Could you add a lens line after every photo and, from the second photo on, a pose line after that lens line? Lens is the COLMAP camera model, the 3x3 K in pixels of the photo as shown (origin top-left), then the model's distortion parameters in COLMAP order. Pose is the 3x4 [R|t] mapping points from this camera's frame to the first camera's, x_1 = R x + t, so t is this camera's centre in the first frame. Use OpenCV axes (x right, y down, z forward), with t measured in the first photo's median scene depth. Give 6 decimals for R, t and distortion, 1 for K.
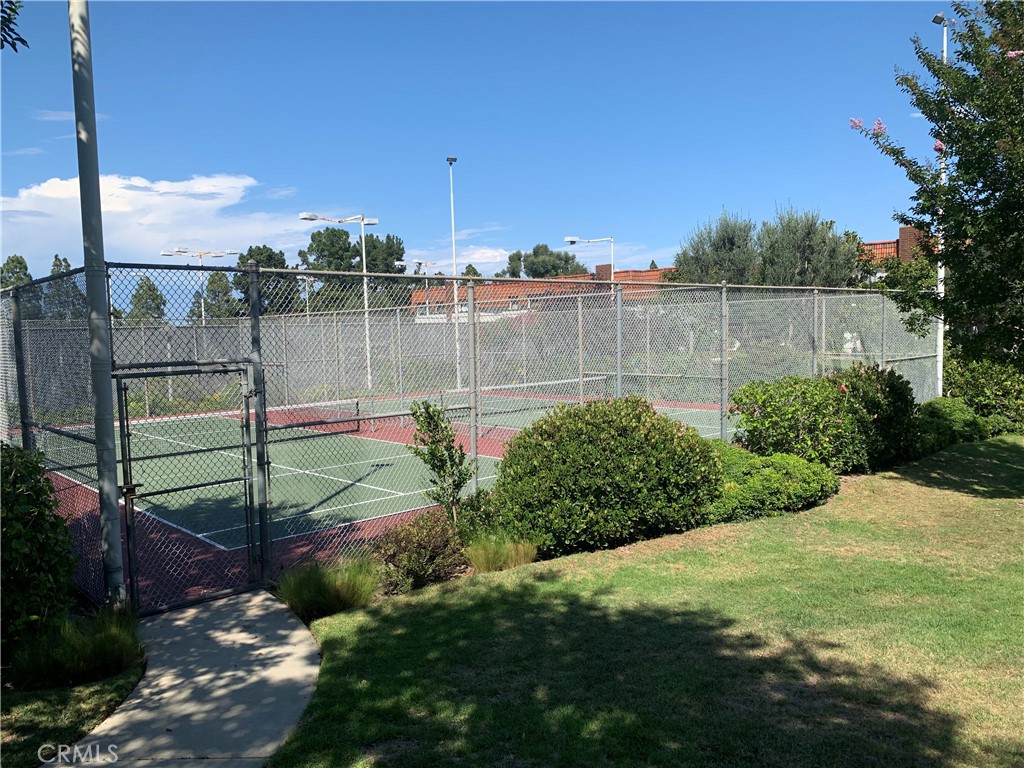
lens RADIAL K [[772.6, 0, 511.8], [0, 772.6, 394.3], [0, 0, 1]] dist [0.071766, -0.118393]
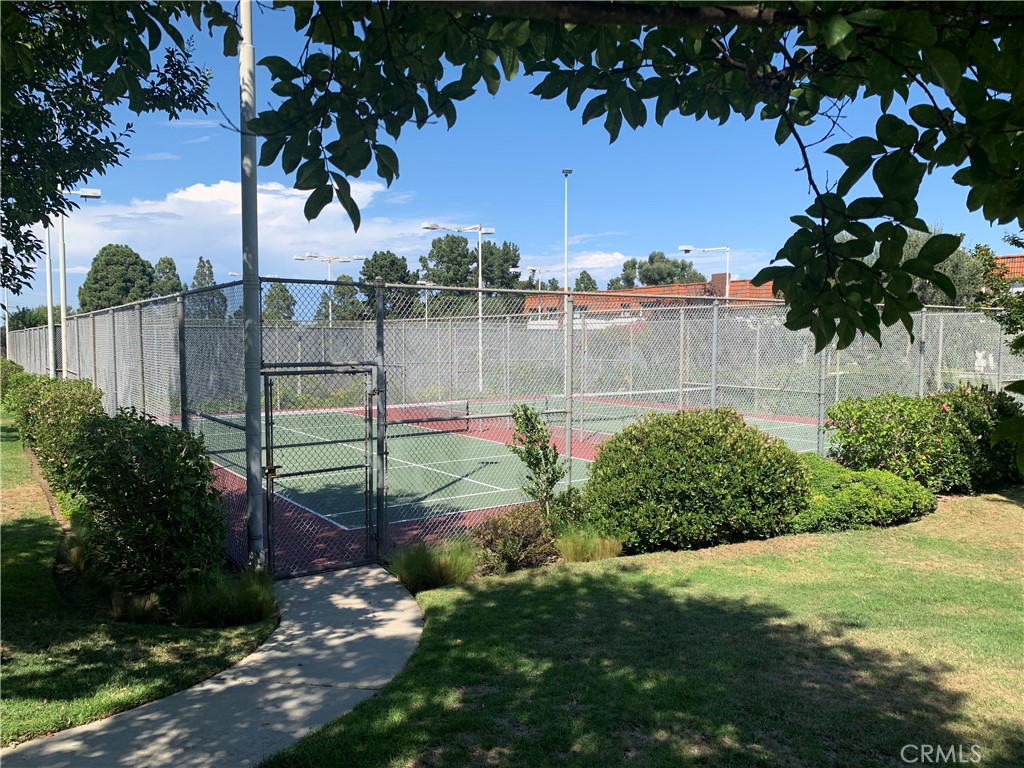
lens RADIAL K [[780.8, 0, 522.4], [0, 780.8, 382.9], [0, 0, 1]] dist [0.027098, -0.001417]
pose [[0.990887, 0.033670, -0.130423, 0.028183], [-0.036518, 0.999143, -0.019500, -0.000113], [0.129654, 0.024085, 0.991267, -0.102840]]
